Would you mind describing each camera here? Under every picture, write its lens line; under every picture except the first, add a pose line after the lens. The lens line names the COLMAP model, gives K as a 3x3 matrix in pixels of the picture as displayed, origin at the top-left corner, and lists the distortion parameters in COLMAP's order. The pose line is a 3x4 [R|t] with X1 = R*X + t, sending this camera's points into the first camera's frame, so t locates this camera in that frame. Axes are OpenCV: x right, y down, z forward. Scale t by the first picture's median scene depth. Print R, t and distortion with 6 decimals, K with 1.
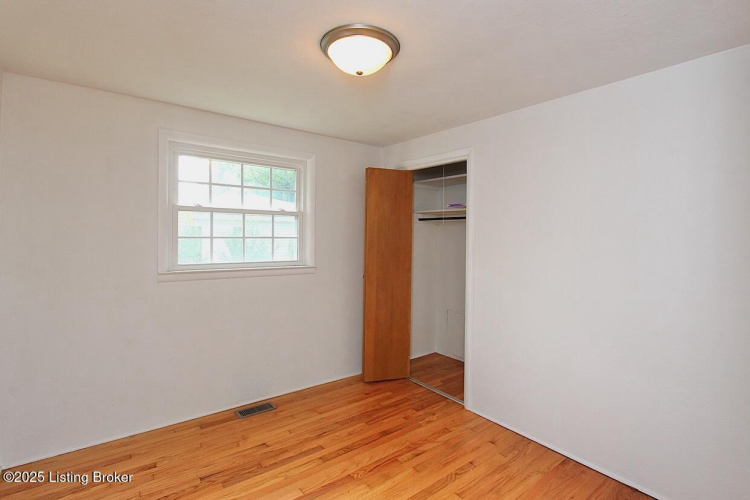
lens RADIAL K [[344.6, 0, 367.7], [0, 344.6, 253.3], [0, 0, 1]] dist [-0.011572, 0.000296]
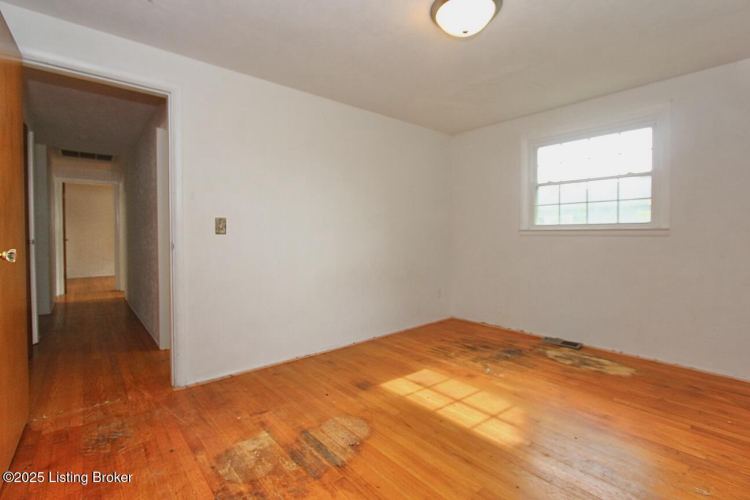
lens RADIAL K [[344.6, 0, 372.3], [0, 344.6, 245.5], [0, 0, 1]] dist [-0.011572, 0.000296]
pose [[0.047405, 0.031844, -0.998368, 0.752211], [-0.027188, 0.999163, 0.030579, 0.083074], [0.998506, 0.025694, 0.048231, 0.221183]]
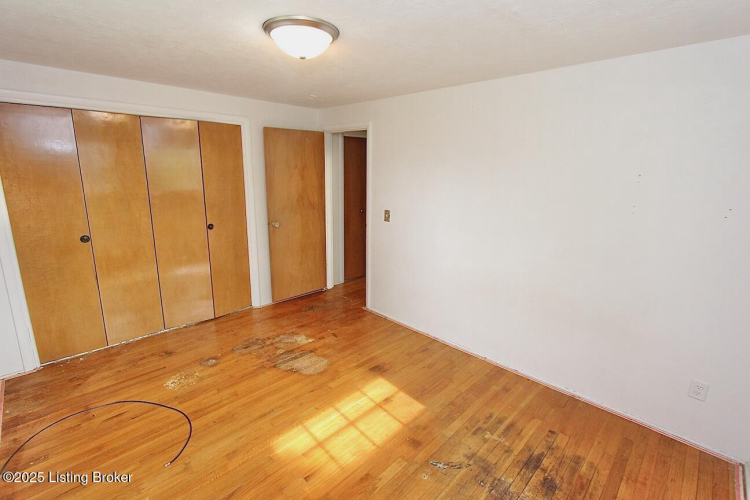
lens RADIAL K [[344.6, 0, 372.3], [0, 344.6, 245.2], [0, 0, 1]] dist [-0.011572, 0.000296]
pose [[-0.992261, 0.013921, -0.123389, 0.048918], [-0.017217, 0.968673, 0.247741, -0.139290], [0.122972, 0.247949, -0.960937, 1.115805]]
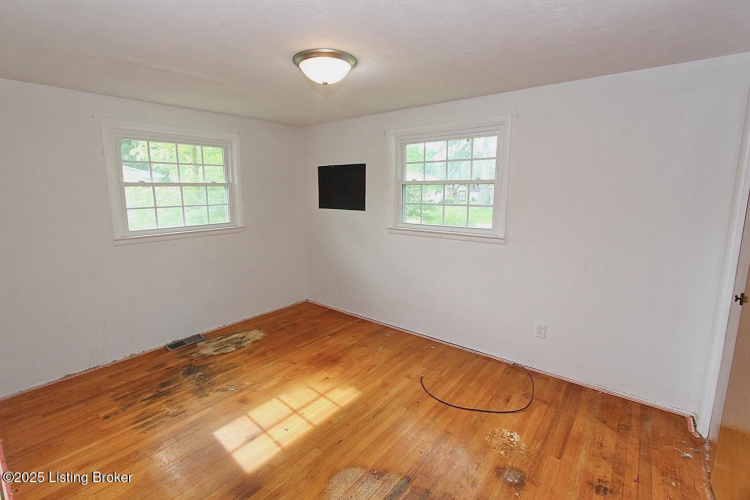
lens RADIAL K [[344.6, 0, 371.7], [0, 344.6, 246.0], [0, 0, 1]] dist [-0.011572, 0.000296]
pose [[0.973834, -0.038730, 0.223934, 0.015021], [0.006782, 0.989885, 0.141713, -0.073190], [-0.227157, -0.136486, 0.964246, -0.343491]]
